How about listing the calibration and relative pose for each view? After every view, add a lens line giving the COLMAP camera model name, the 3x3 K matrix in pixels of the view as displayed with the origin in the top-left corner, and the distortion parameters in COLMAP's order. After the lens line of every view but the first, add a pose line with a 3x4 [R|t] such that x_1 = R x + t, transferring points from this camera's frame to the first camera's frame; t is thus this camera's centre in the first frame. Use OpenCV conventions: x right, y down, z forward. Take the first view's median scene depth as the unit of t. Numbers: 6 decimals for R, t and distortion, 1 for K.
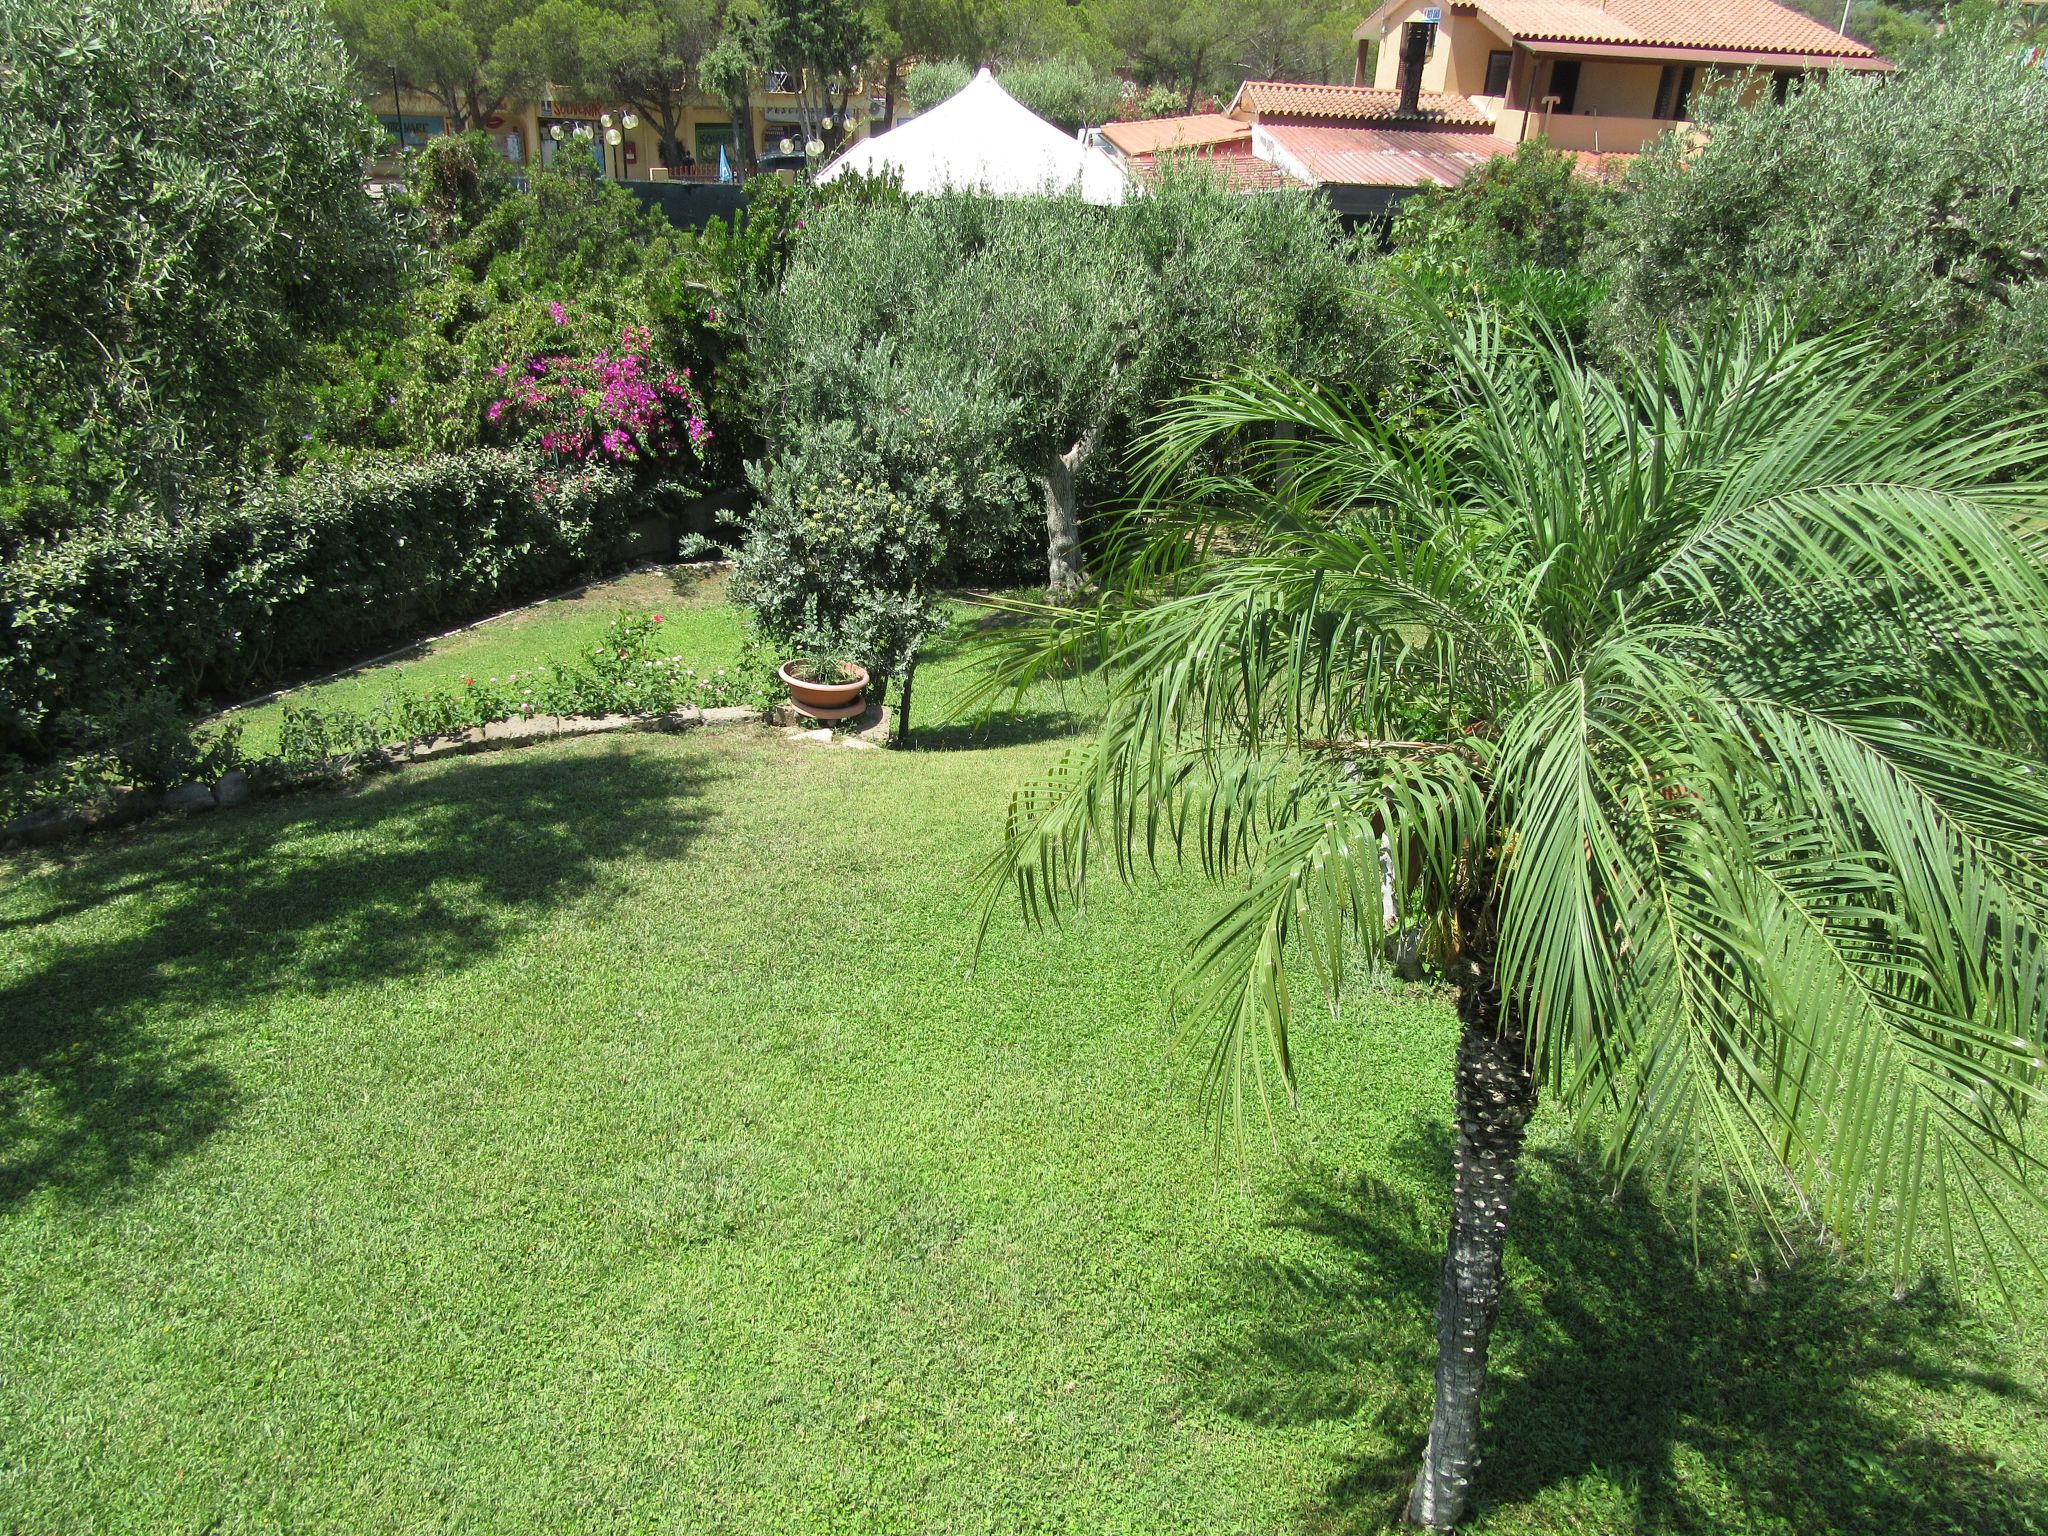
lens RADIAL K [[1526.8, 0, 1043.0], [0, 1526.8, 760.4], [0, 0, 1]] dist [-0.006685, 0.017544]
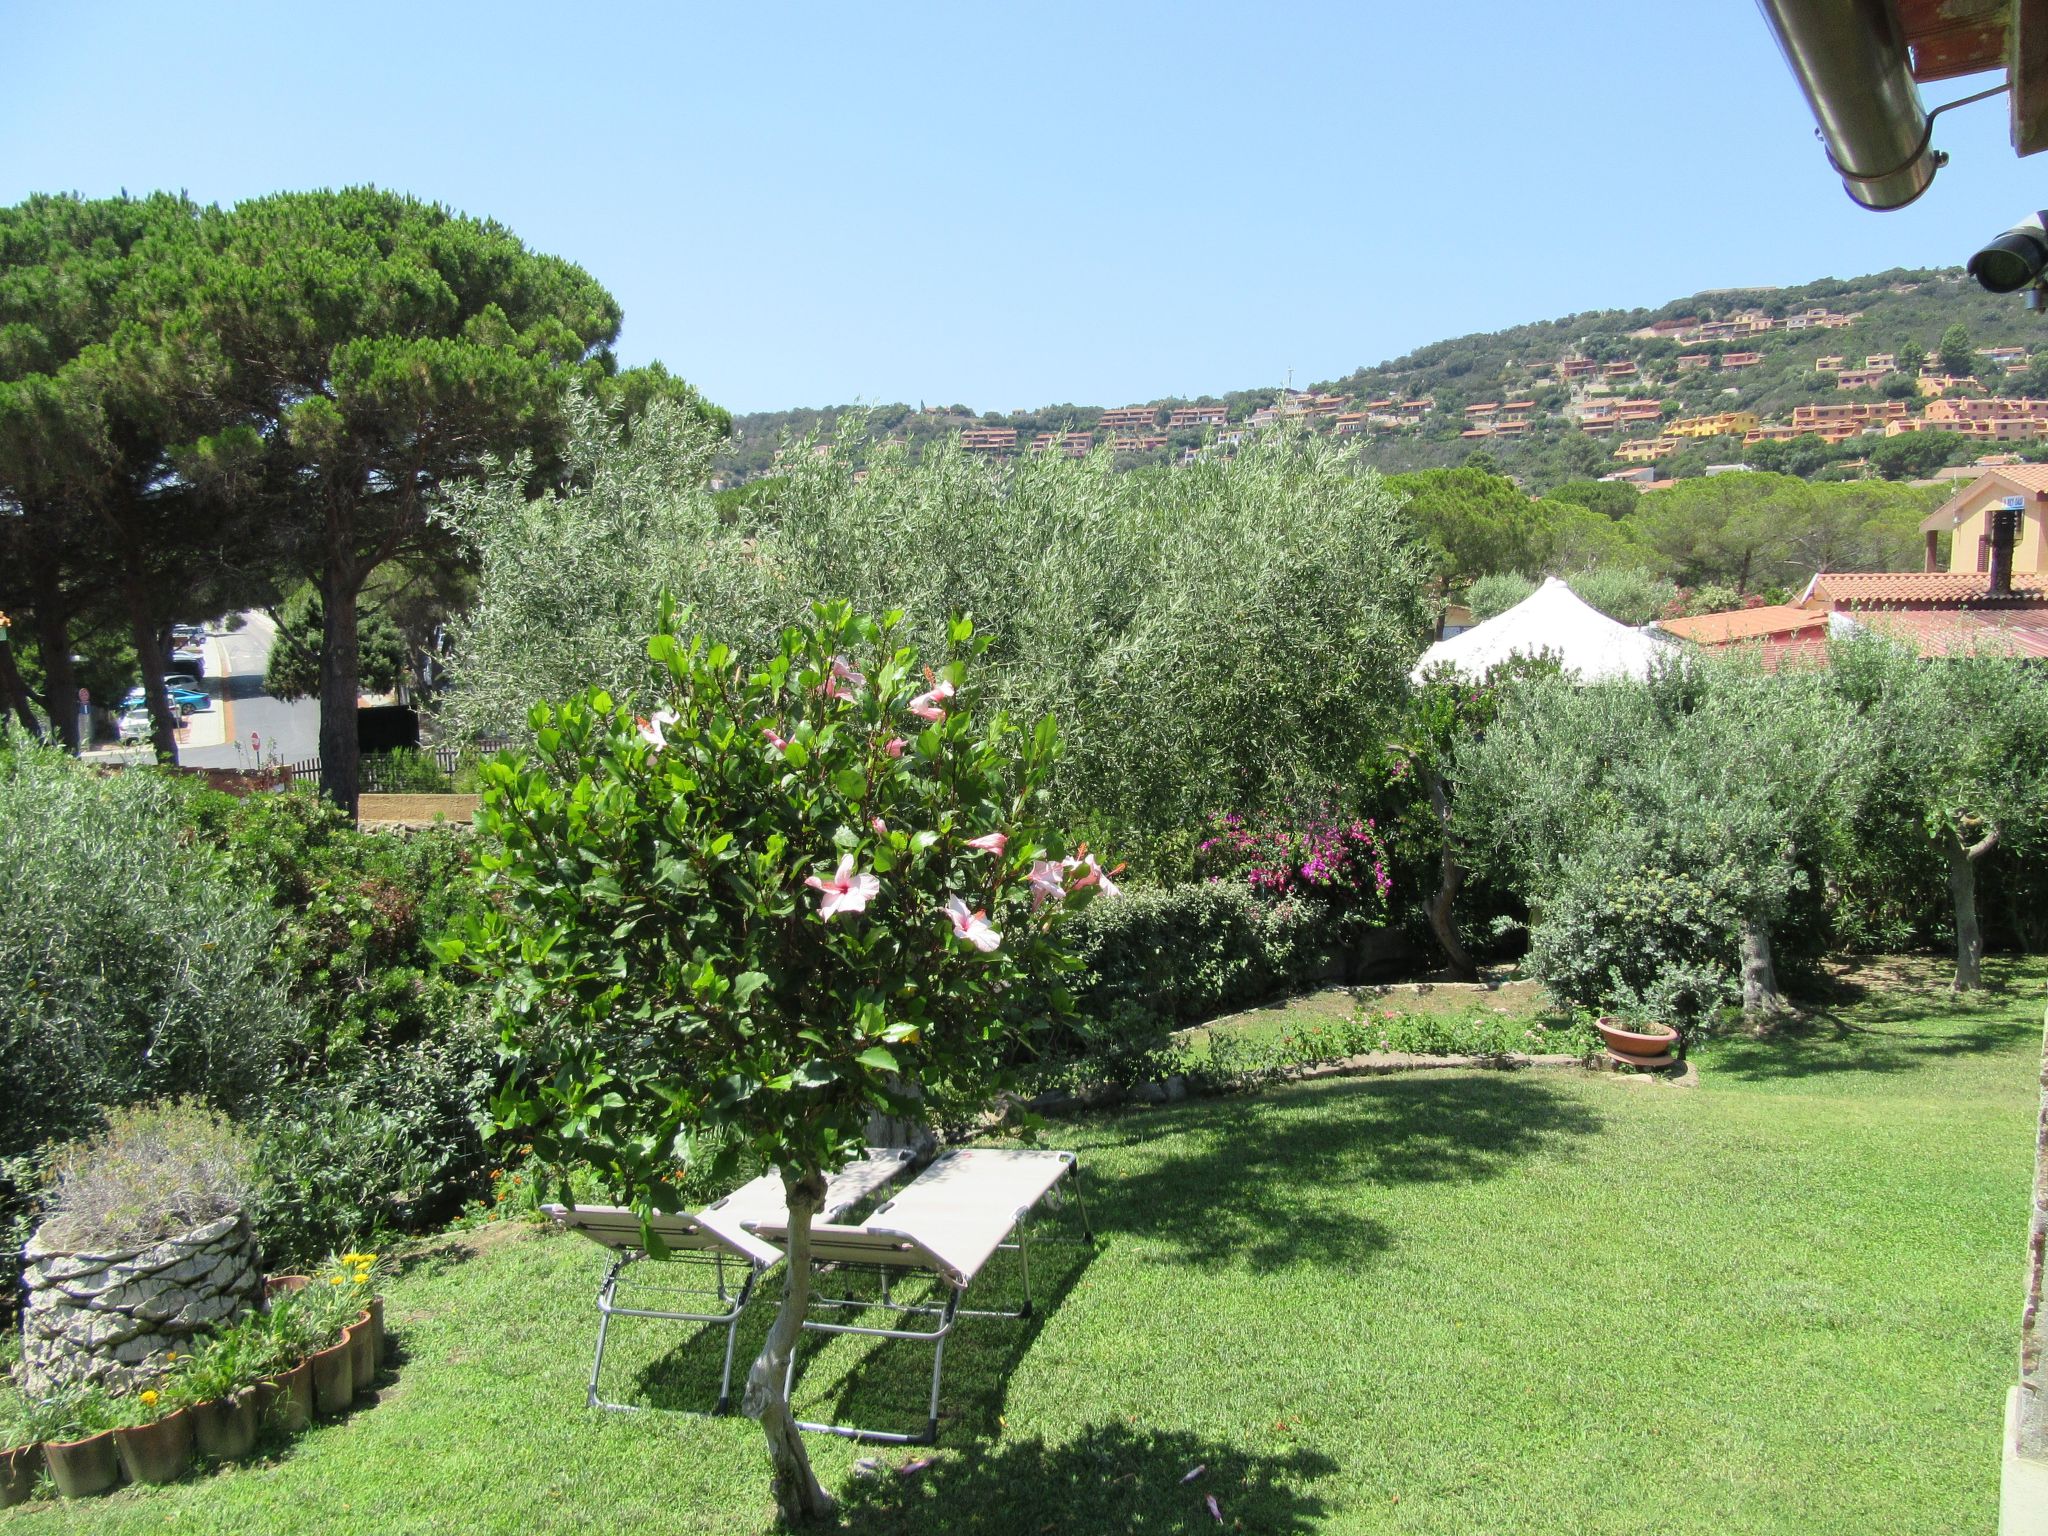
lens RADIAL K [[1526.8, 0, 1014.6], [0, 1526.8, 771.8], [0, 0, 1]] dist [-0.006685, 0.017544]
pose [[0.944542, -0.017637, -0.327916, -0.120408], [-0.083658, 0.952687, -0.292213, 0.081500], [0.317556, 0.303441, 0.898378, -0.162367]]
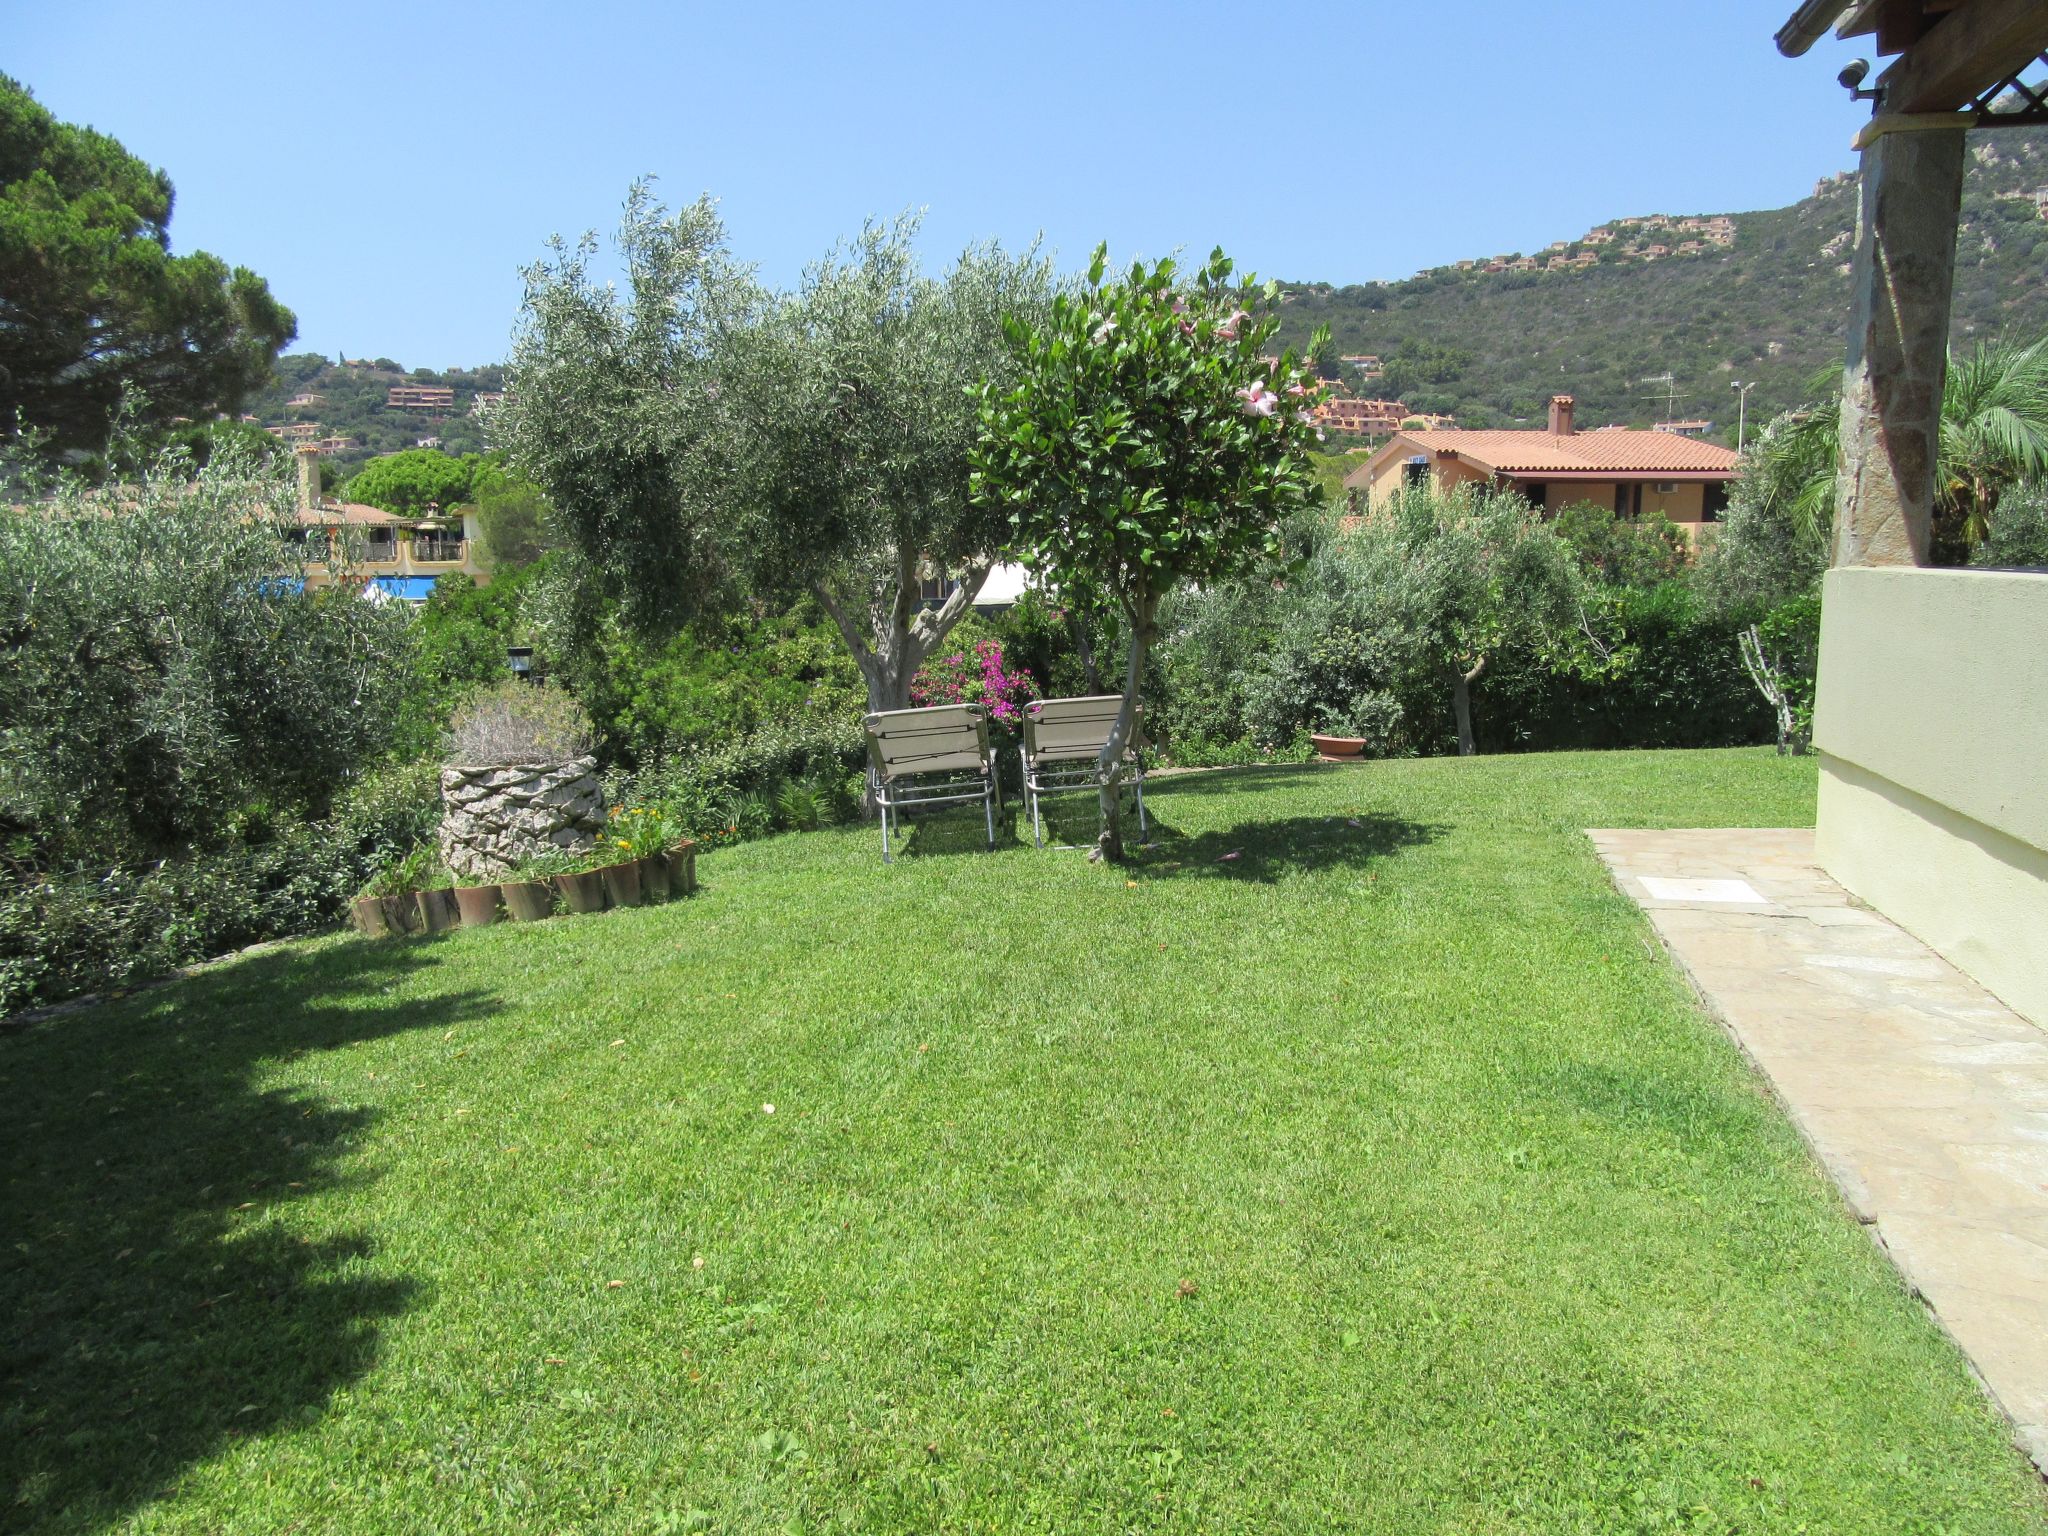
lens RADIAL K [[1526.8, 0, 1023.4], [0, 1526.8, 779.1], [0, 0, 1]] dist [-0.006685, 0.017544]
pose [[0.998506, -0.052601, 0.014792, -0.295730], [0.054641, 0.959553, -0.276174, 0.243500], [0.000333, 0.276570, 0.960994, -0.326550]]
